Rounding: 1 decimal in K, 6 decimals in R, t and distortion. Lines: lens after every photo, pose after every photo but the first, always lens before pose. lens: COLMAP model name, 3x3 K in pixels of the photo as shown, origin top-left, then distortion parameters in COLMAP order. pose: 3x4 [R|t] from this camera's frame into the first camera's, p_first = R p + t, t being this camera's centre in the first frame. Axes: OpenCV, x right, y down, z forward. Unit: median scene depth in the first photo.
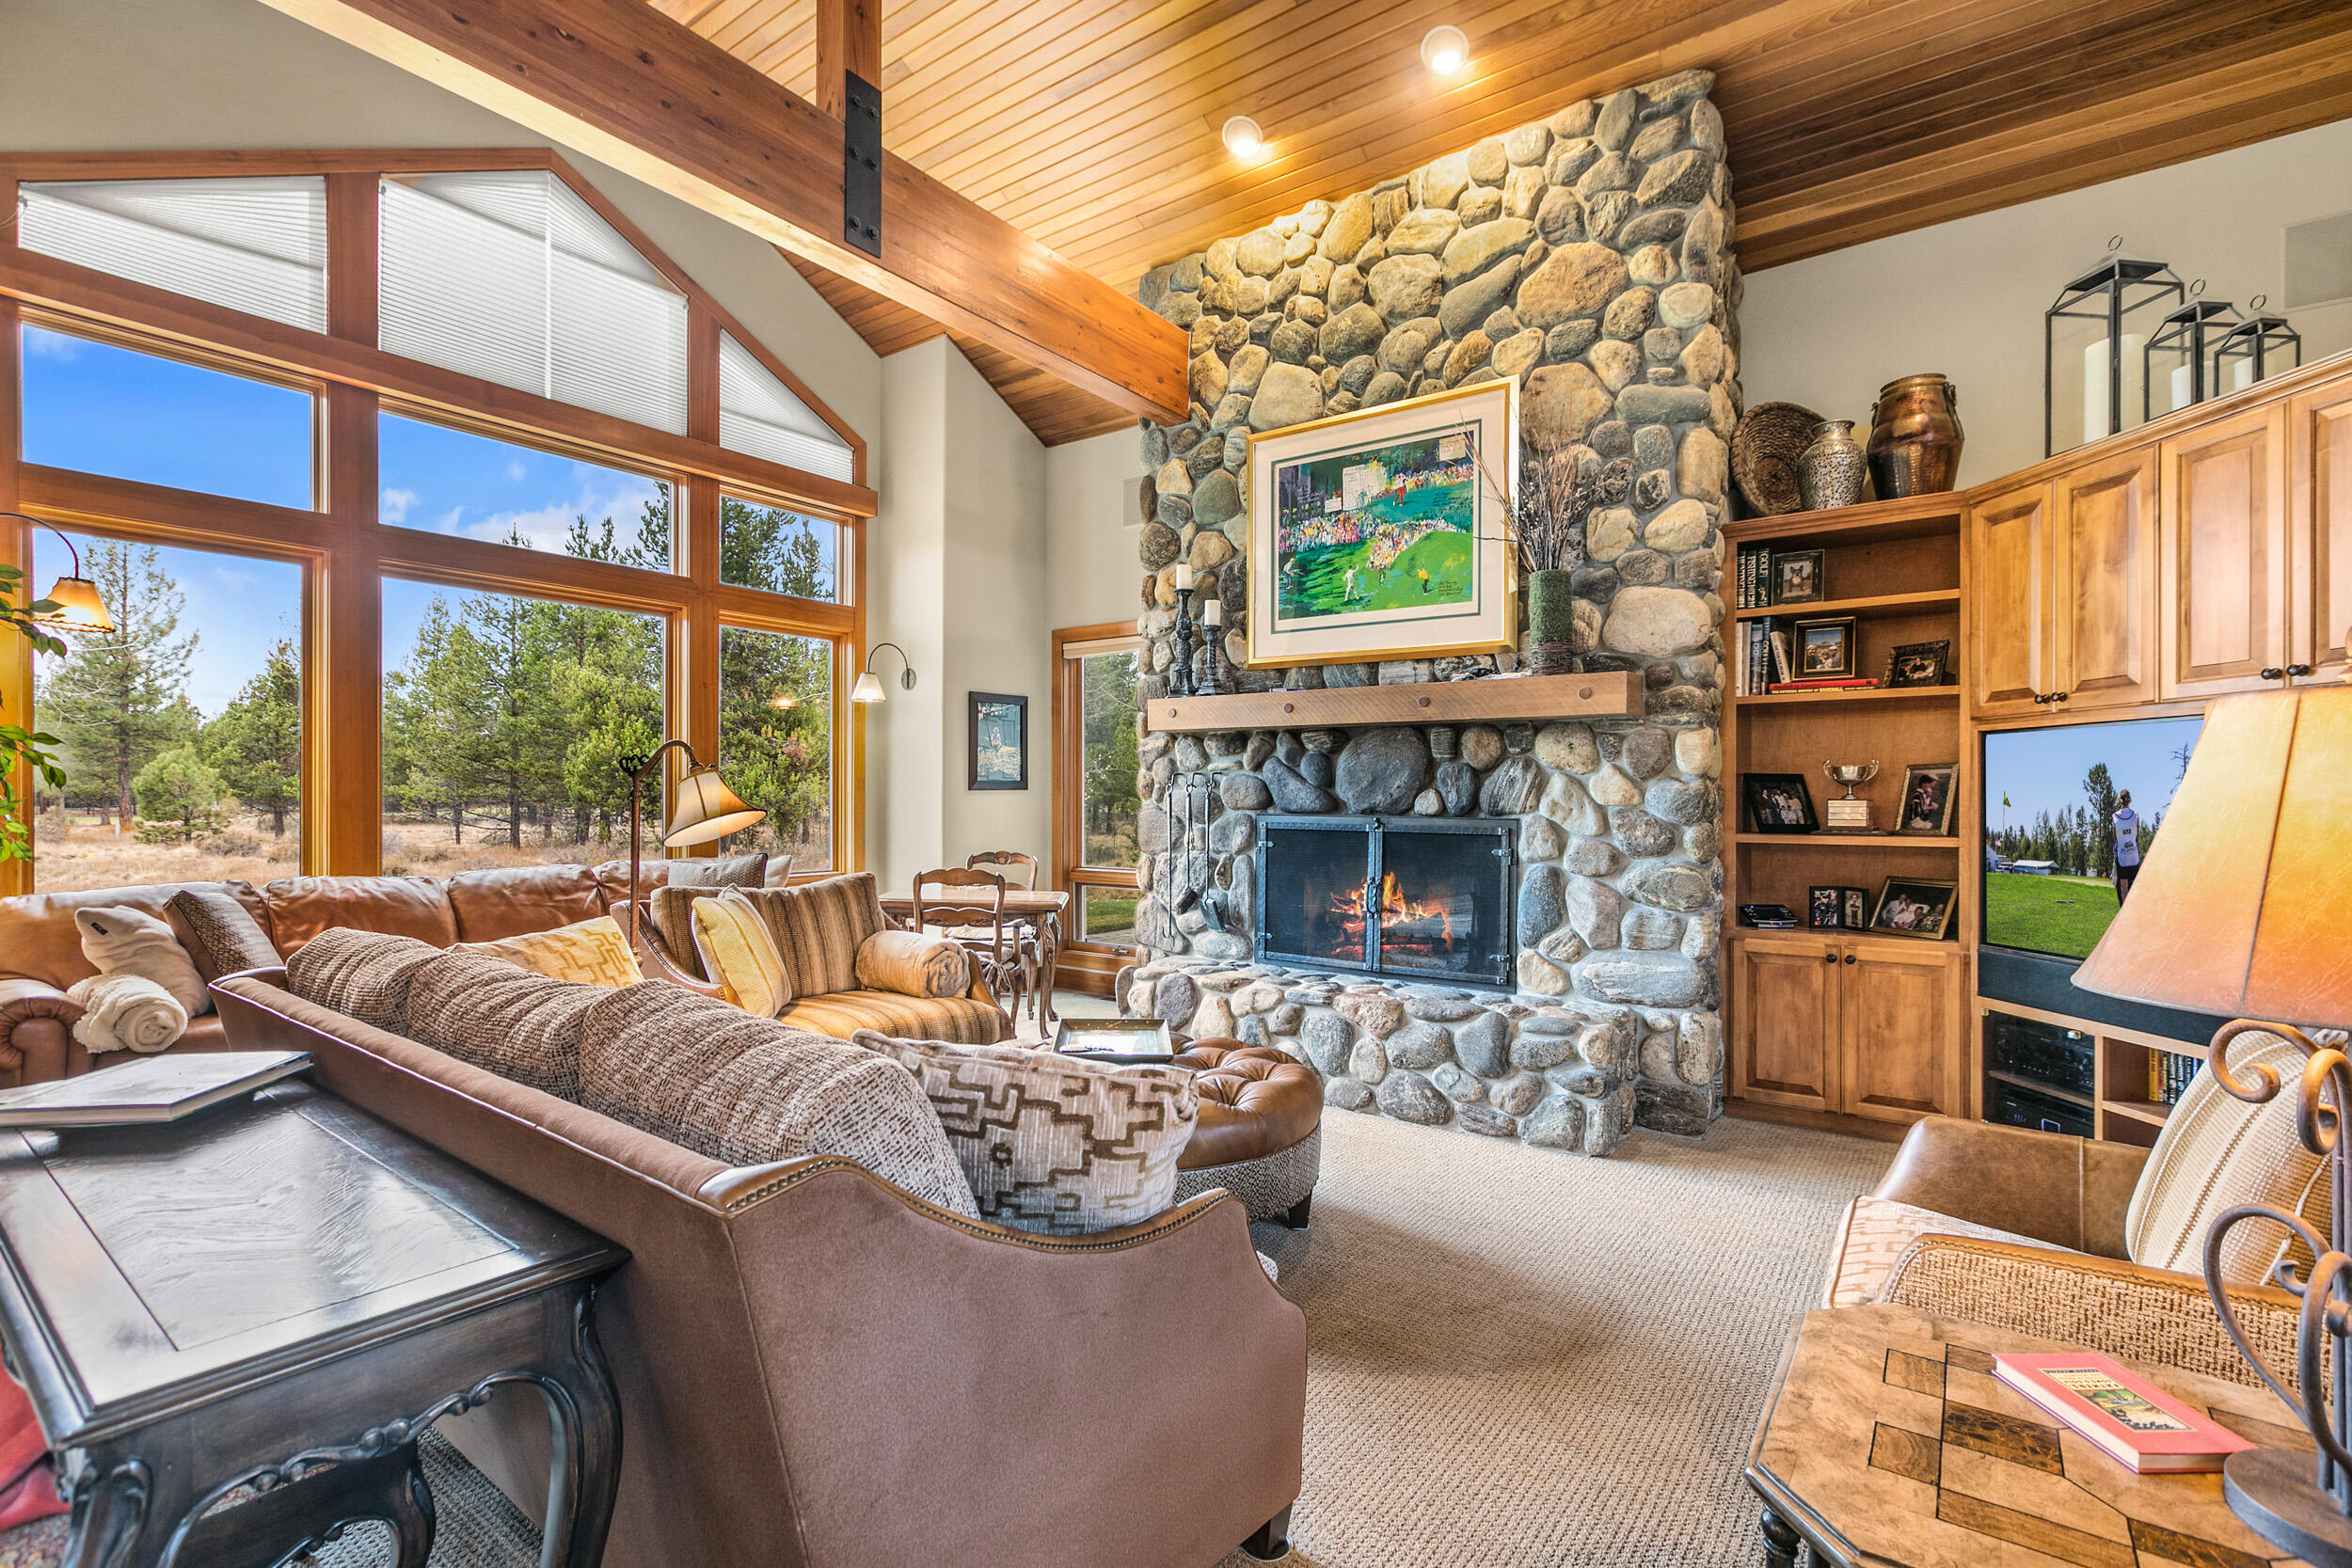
lens RADIAL K [[1070.3, 0, 1187.8], [0, 1070.3, 797.4], [0, 0, 1]] dist [0.002225, -0.000155]
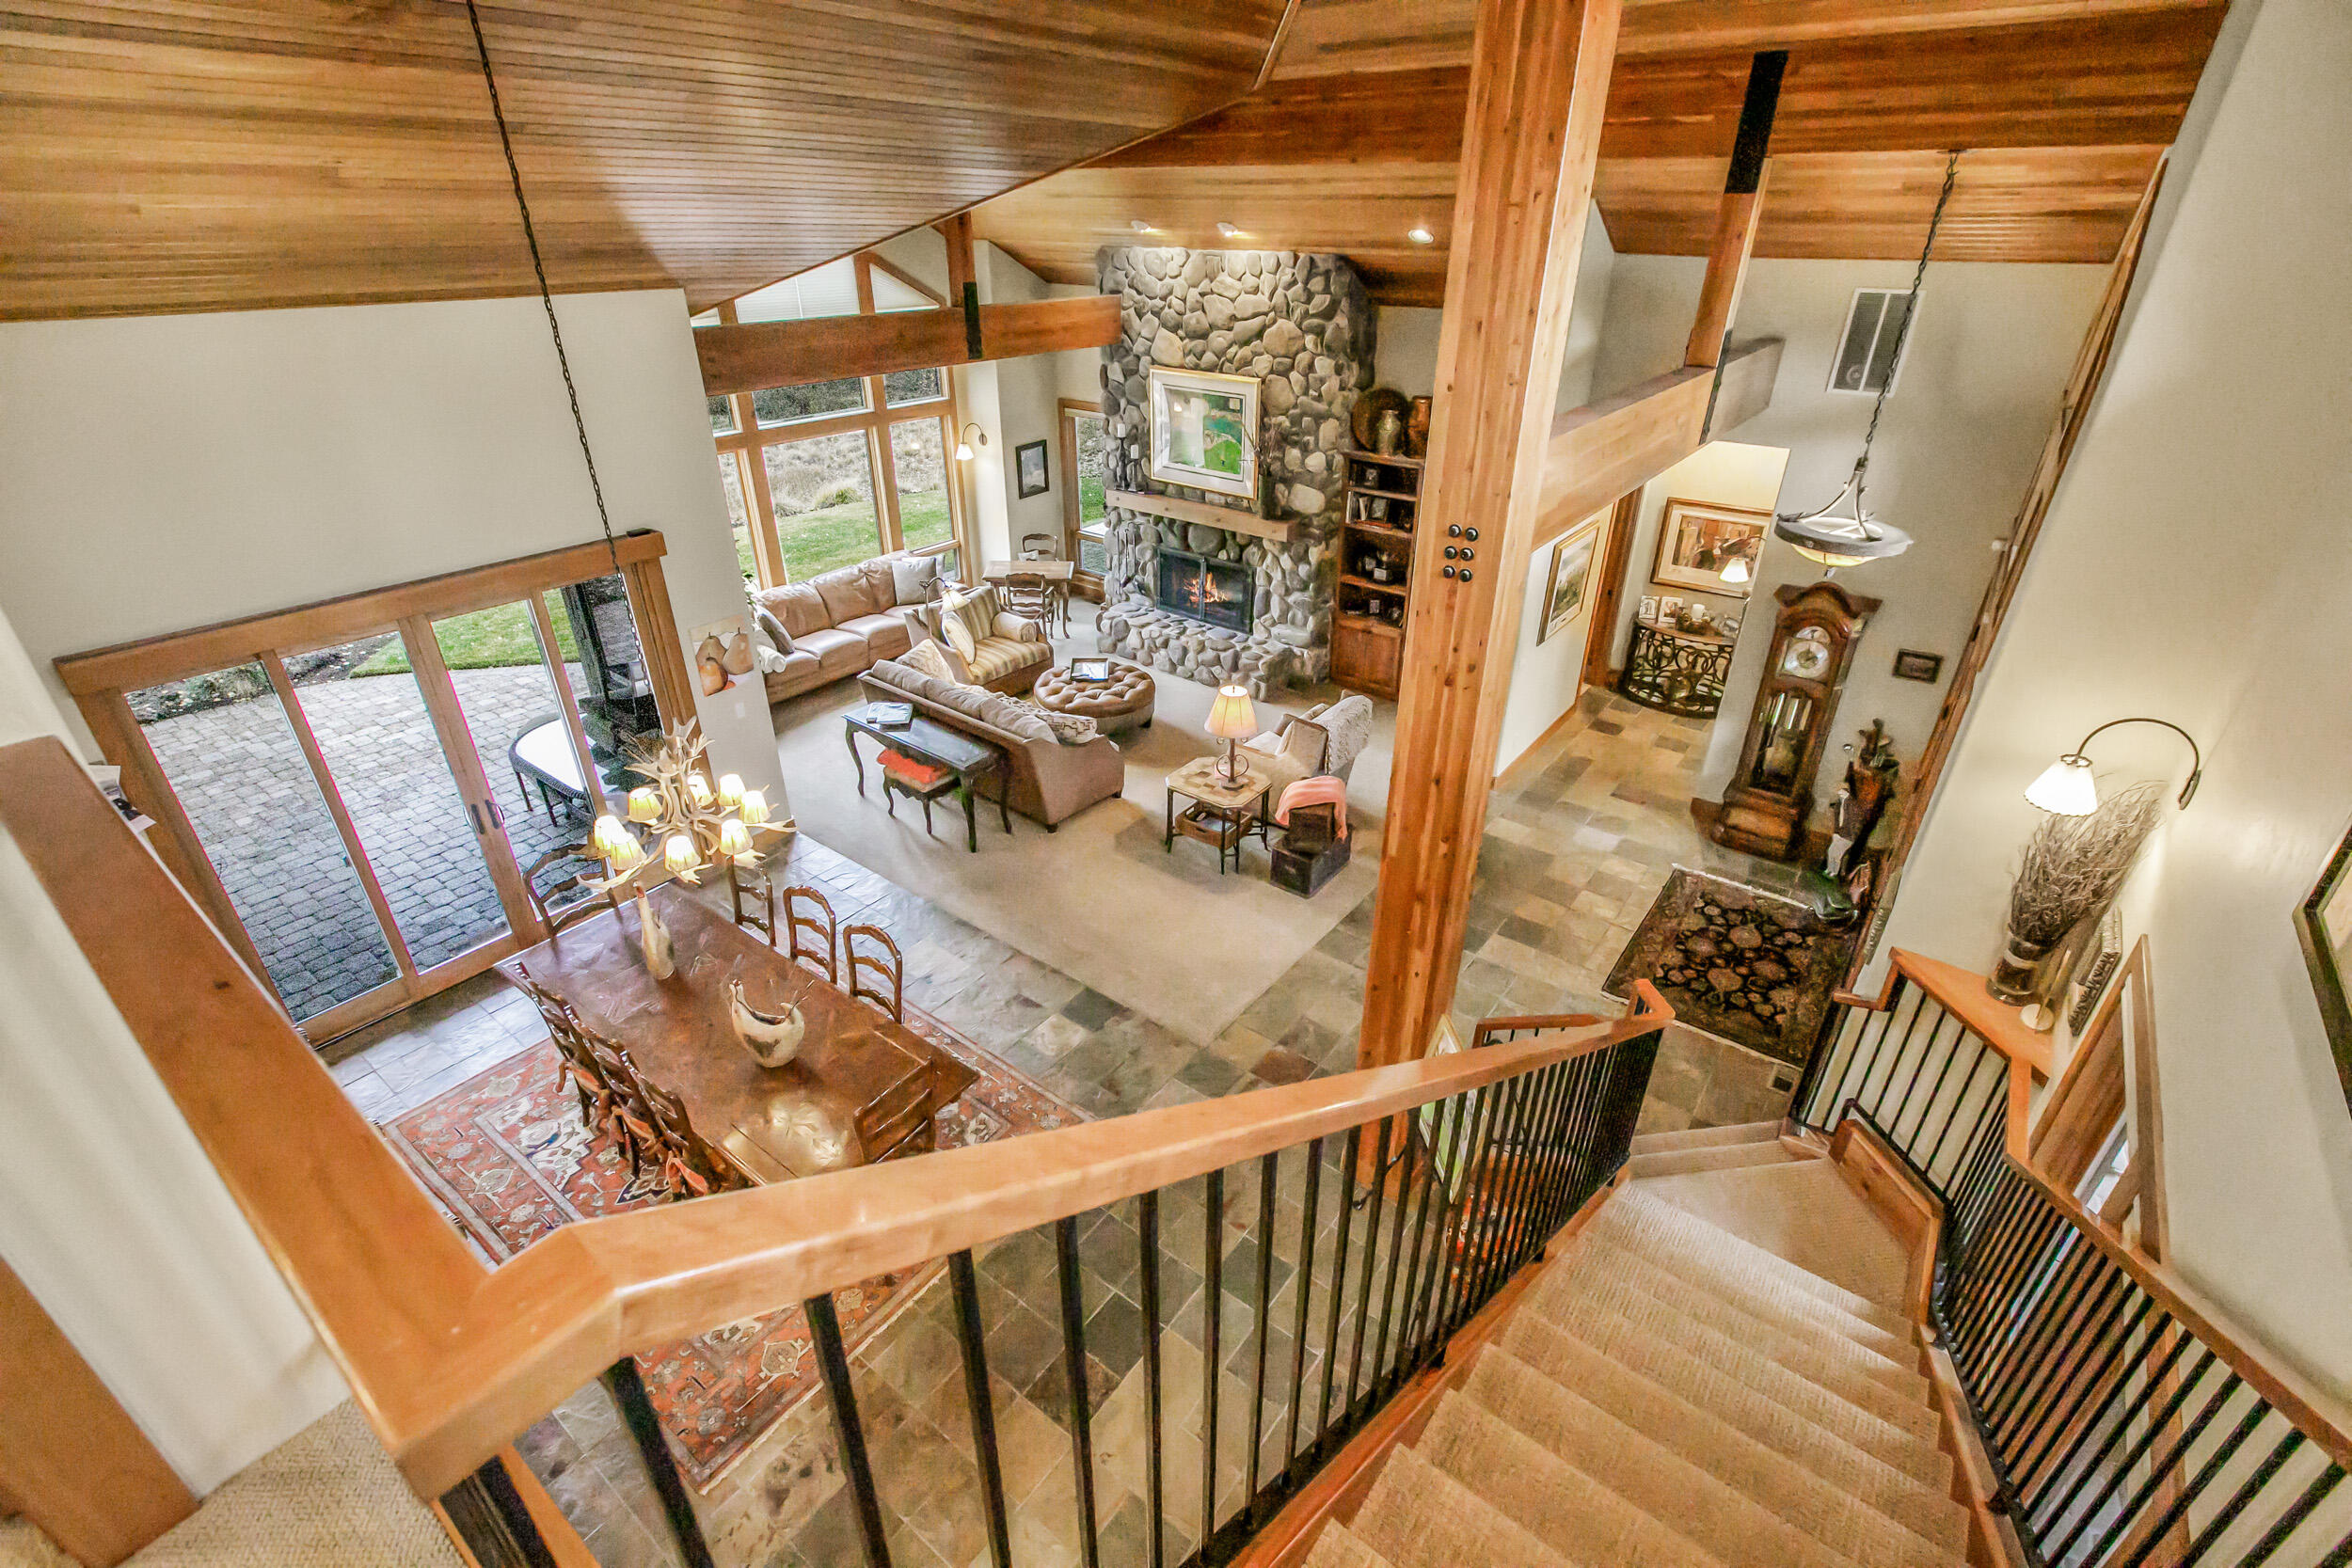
lens RADIAL K [[1070.3, 0, 1175.3], [0, 1070.3, 771.9], [0, 0, 1]] dist [0.002225, -0.000155]
pose [[0.999650, 0.010689, -0.024216, 0.186293], [0.002121, 0.879547, 0.475806, -0.716823], [0.026385, -0.475691, 0.879217, -1.338501]]
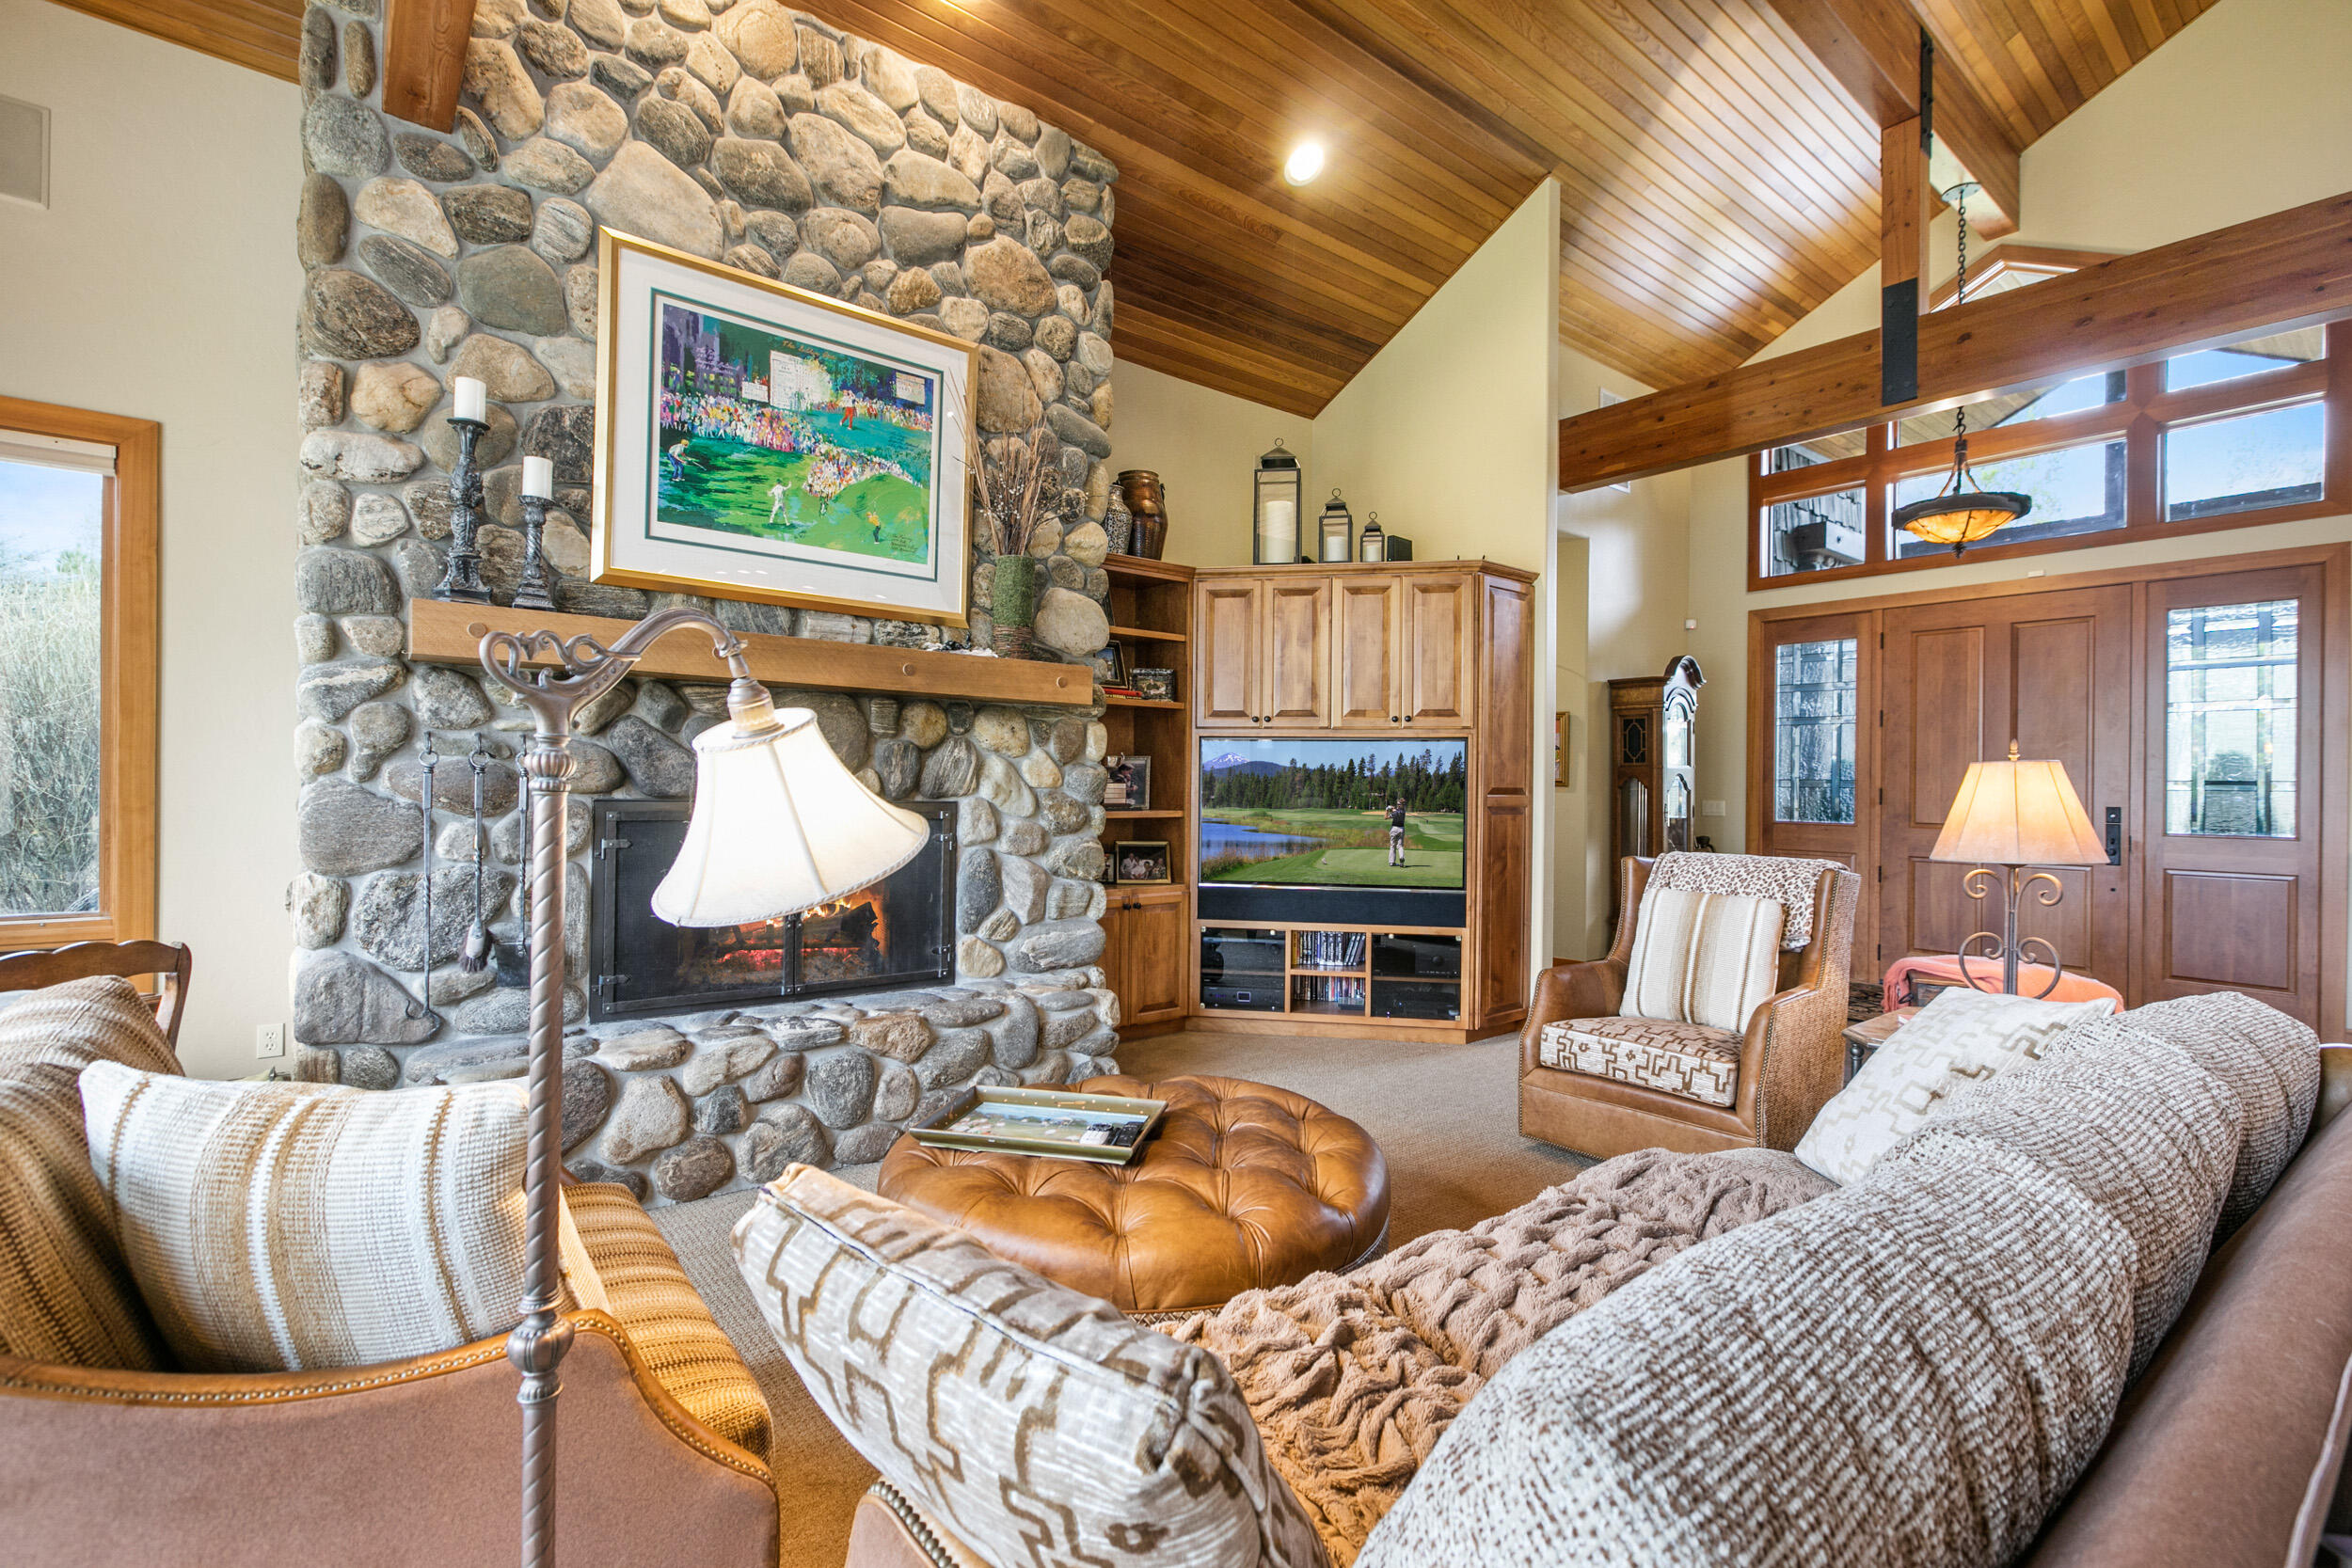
lens RADIAL K [[1070.3, 0, 1209.7], [0, 1070.3, 774.9], [0, 0, 1]] dist [0.002225, -0.000155]
pose [[0.243121, 0.007060, 0.969970, -0.559030], [-0.015076, 0.999880, -0.003499, -0.004119], [-0.969879, -0.013773, 0.243198, 0.537502]]
